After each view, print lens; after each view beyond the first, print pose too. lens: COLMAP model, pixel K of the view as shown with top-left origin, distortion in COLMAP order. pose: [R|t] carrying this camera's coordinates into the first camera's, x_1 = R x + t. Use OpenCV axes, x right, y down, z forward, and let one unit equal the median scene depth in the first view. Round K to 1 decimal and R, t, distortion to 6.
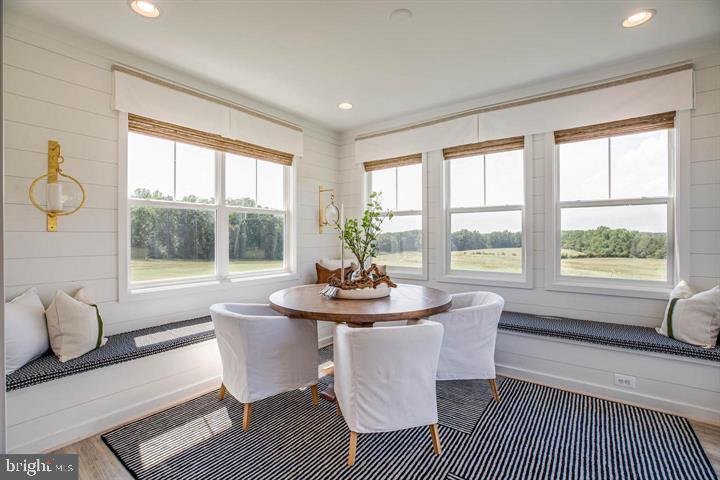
lens RADIAL K [[330.4, 0, 360.0], [0, 330.4, 240.0], [0, 0, 1]] dist [-0.001005, 0.000146]
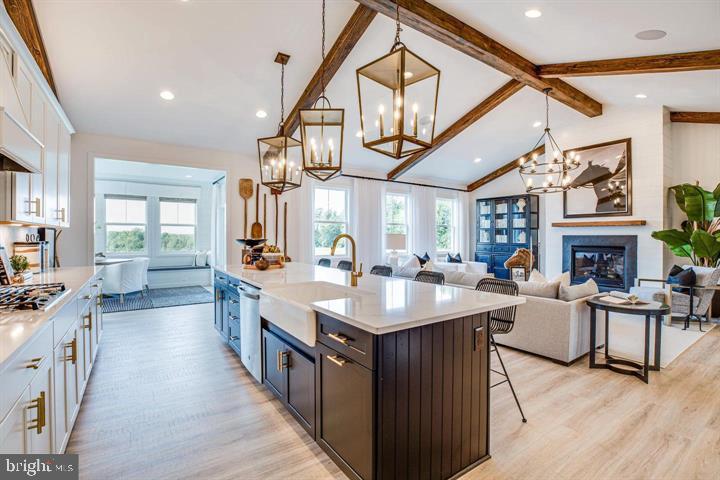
lens RADIAL K [[330.4, 0, 360.0], [0, 330.4, 240.0], [0, 0, 1]] dist [-0.001005, 0.000146]
pose [[0.333274, -0.004846, 0.942818, -1.000025], [0.007201, 0.999971, 0.002595, 0.008077], [-0.942803, 0.005925, 0.333299, -1.012274]]
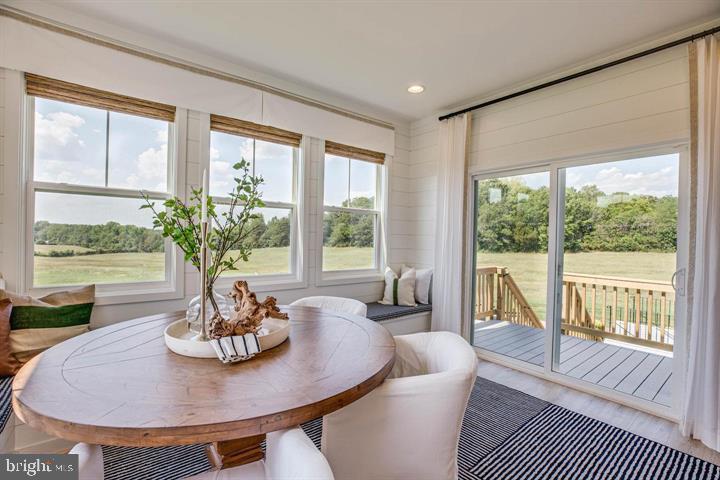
lens RADIAL K [[330.4, 0, 360.0], [0, 330.4, 240.0], [0, 0, 1]] dist [-0.001005, 0.000146]
pose [[0.280951, -0.001168, 0.959721, -0.333212], [-0.011927, 0.999918, 0.004709, -0.003576], [-0.959648, -0.012770, 0.280914, 0.439805]]
